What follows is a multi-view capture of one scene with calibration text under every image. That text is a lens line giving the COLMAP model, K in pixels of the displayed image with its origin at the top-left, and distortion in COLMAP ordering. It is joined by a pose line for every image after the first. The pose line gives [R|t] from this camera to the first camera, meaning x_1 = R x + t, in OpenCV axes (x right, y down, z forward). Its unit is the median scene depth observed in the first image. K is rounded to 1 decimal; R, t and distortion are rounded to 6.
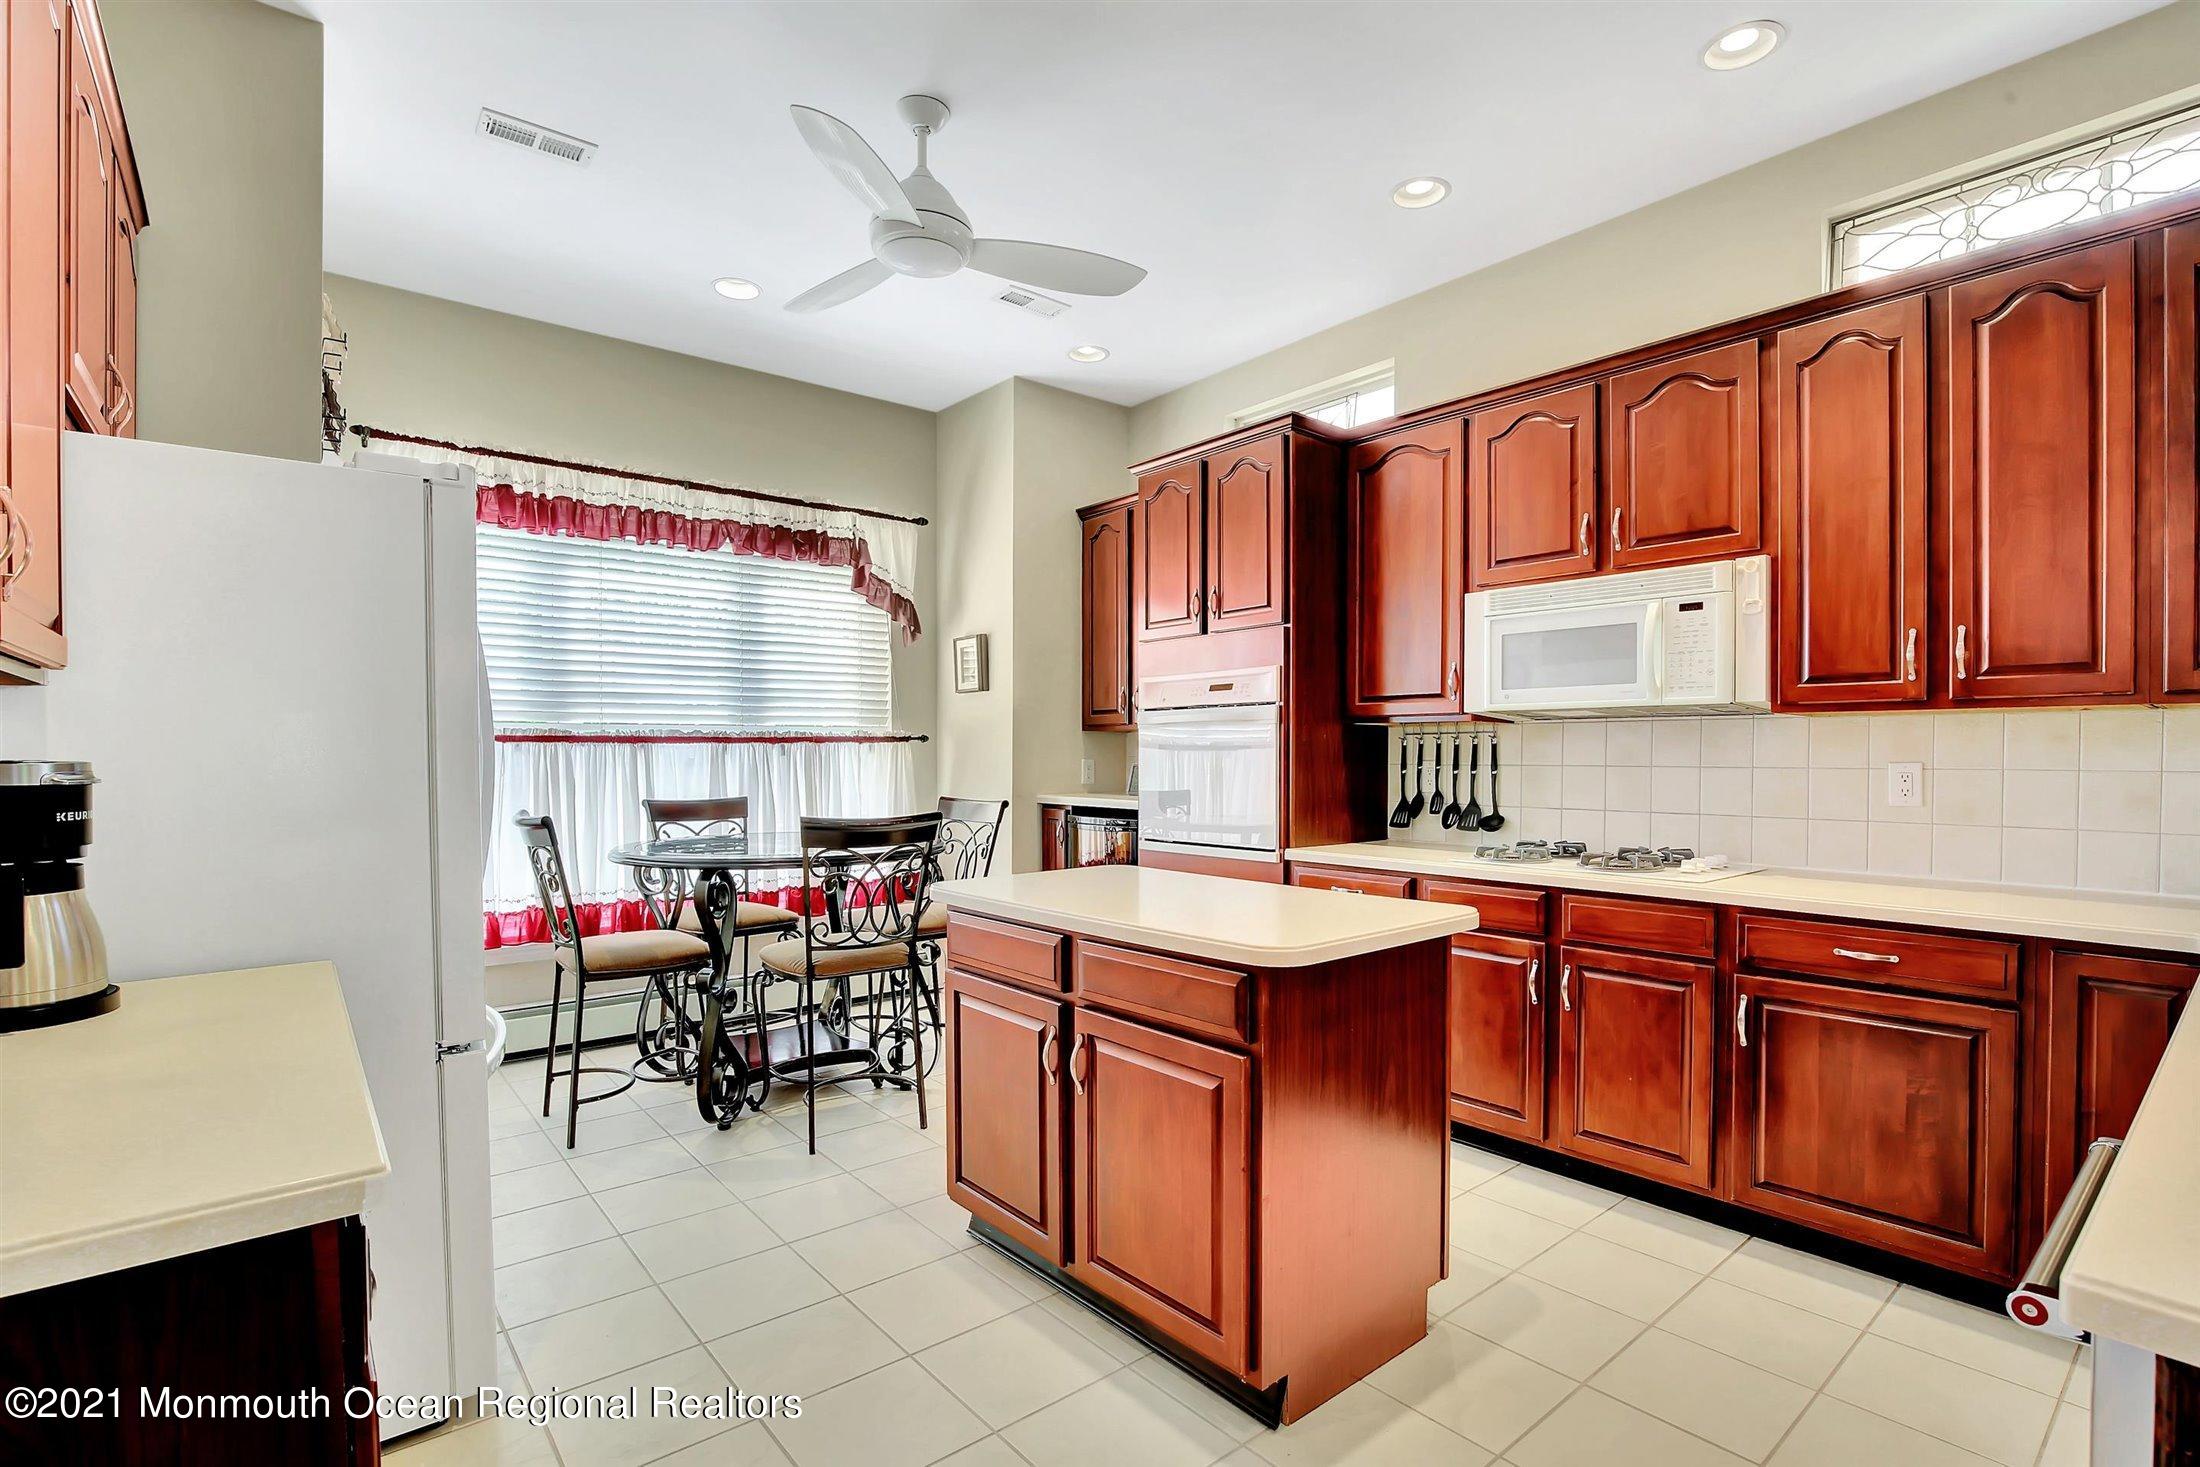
lens RADIAL K [[1033.6, 0, 1116.5], [0, 1033.6, 752.3], [0, 0, 1]] dist [-0.025337, -0.000711]
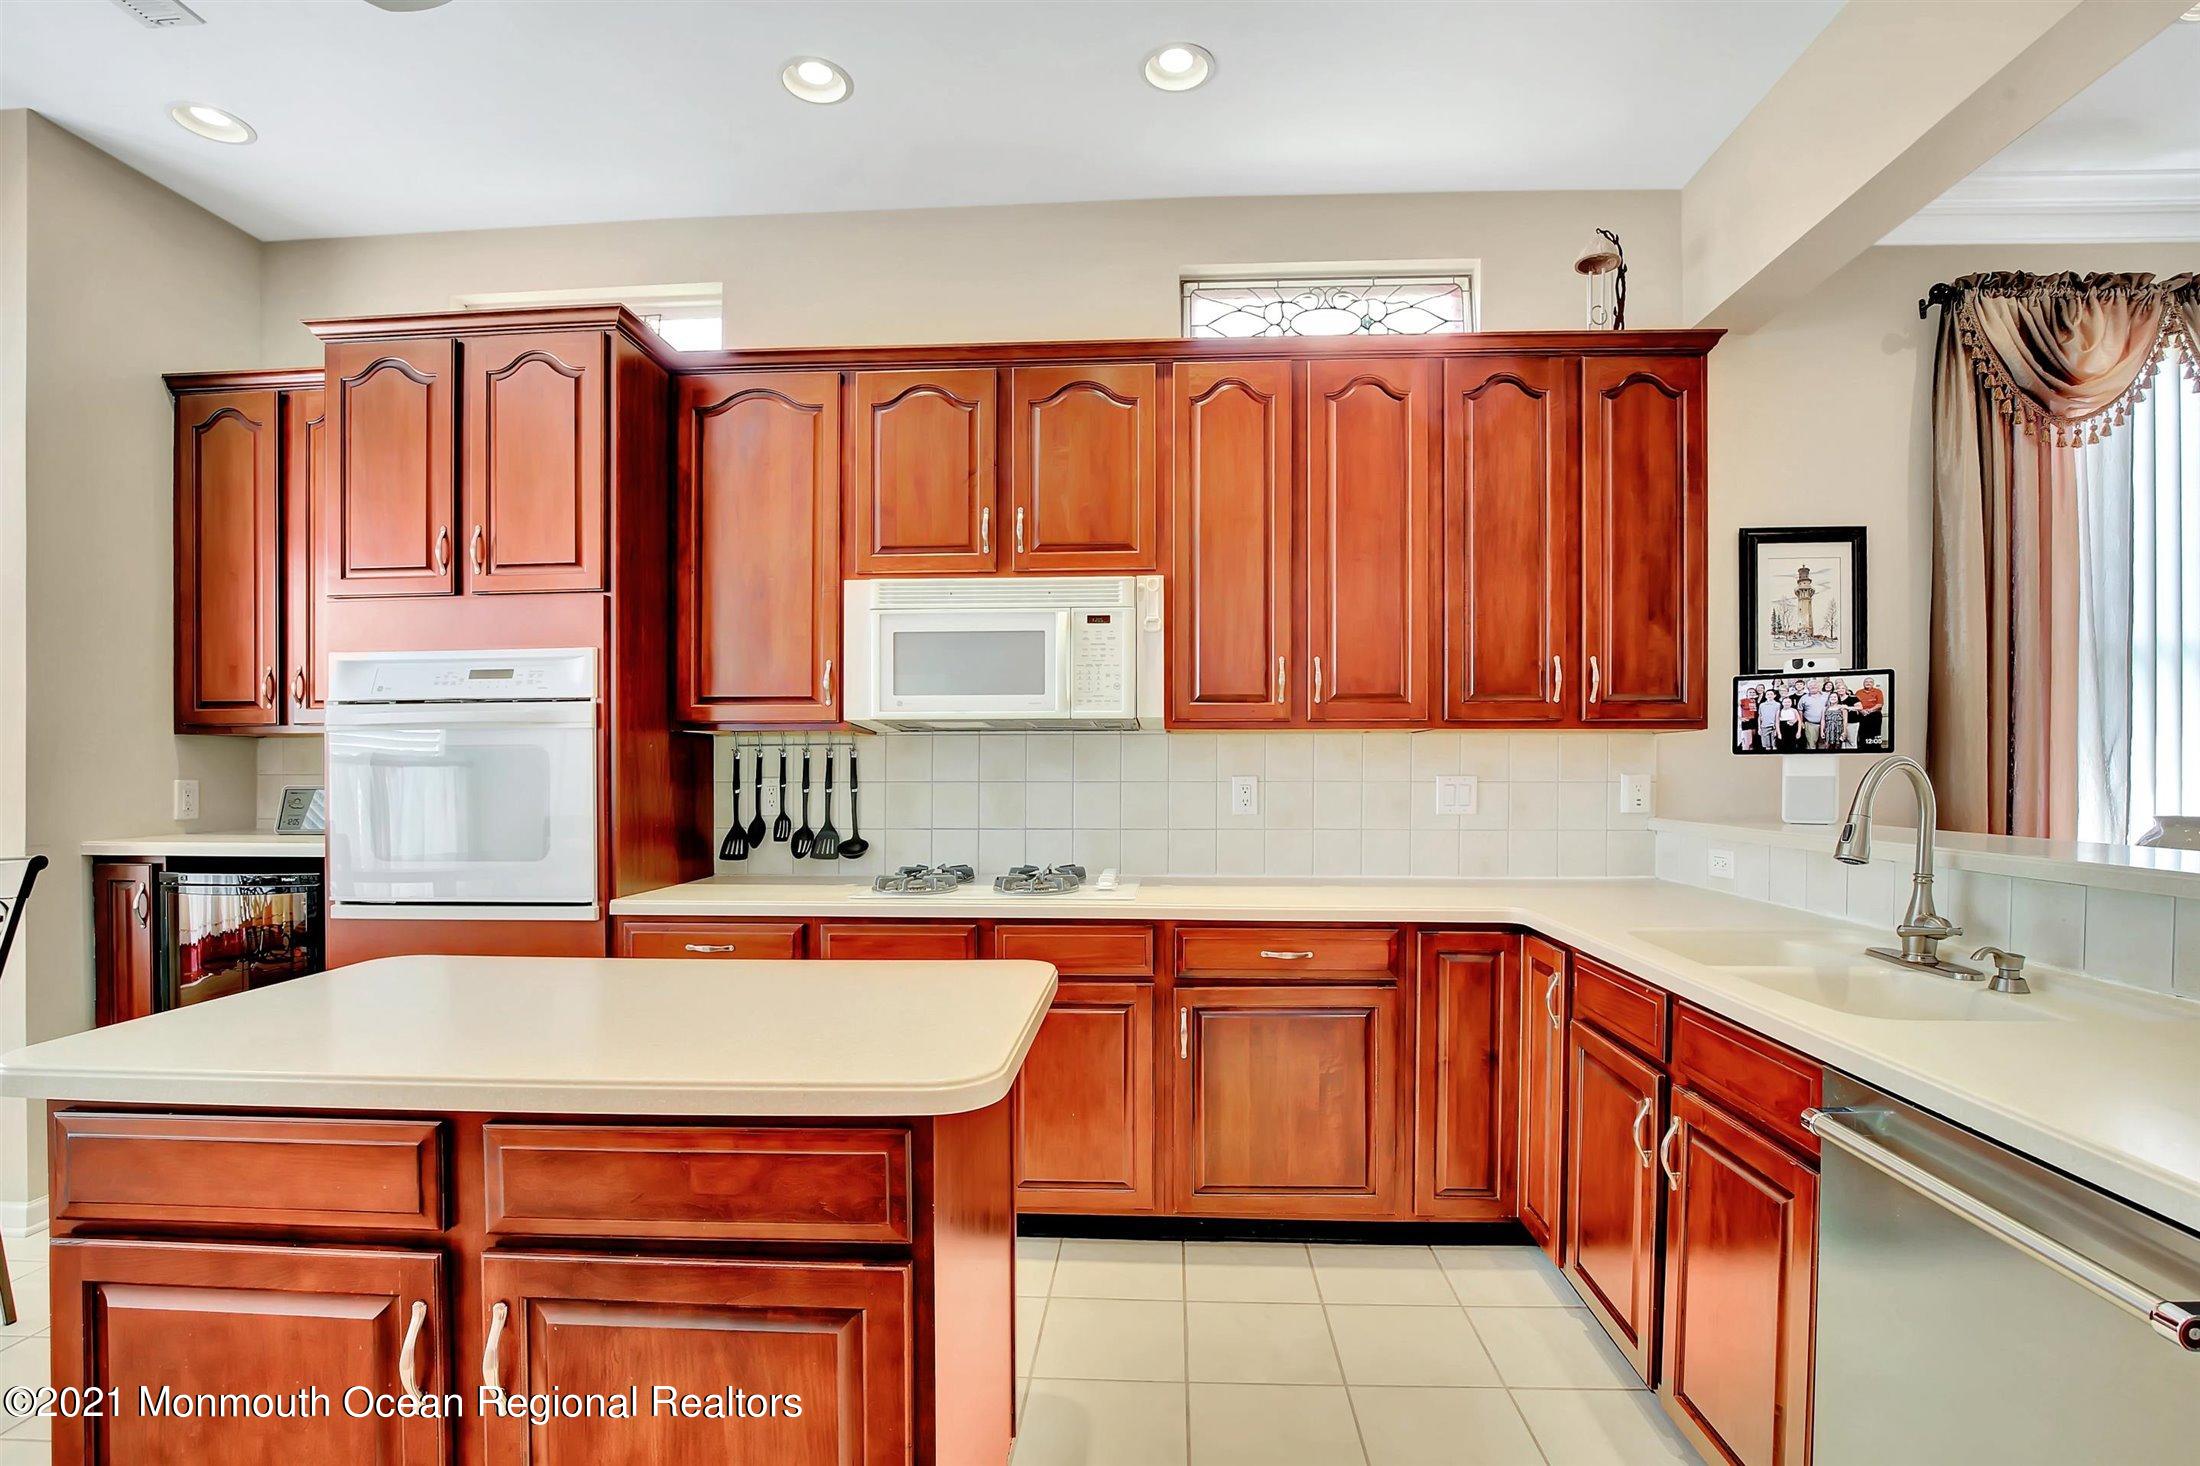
lens RADIAL K [[1026.4, 0, 1124.8], [0, 1026.4, 769.9], [0, 0, 1]] dist [-0.024099, 0.000222]
pose [[0.685667, -0.002692, 0.727911, -0.109826], [0.001722, 0.999996, 0.002075, 0.000664], [-0.727914, -0.000169, 0.685669, 0.239567]]
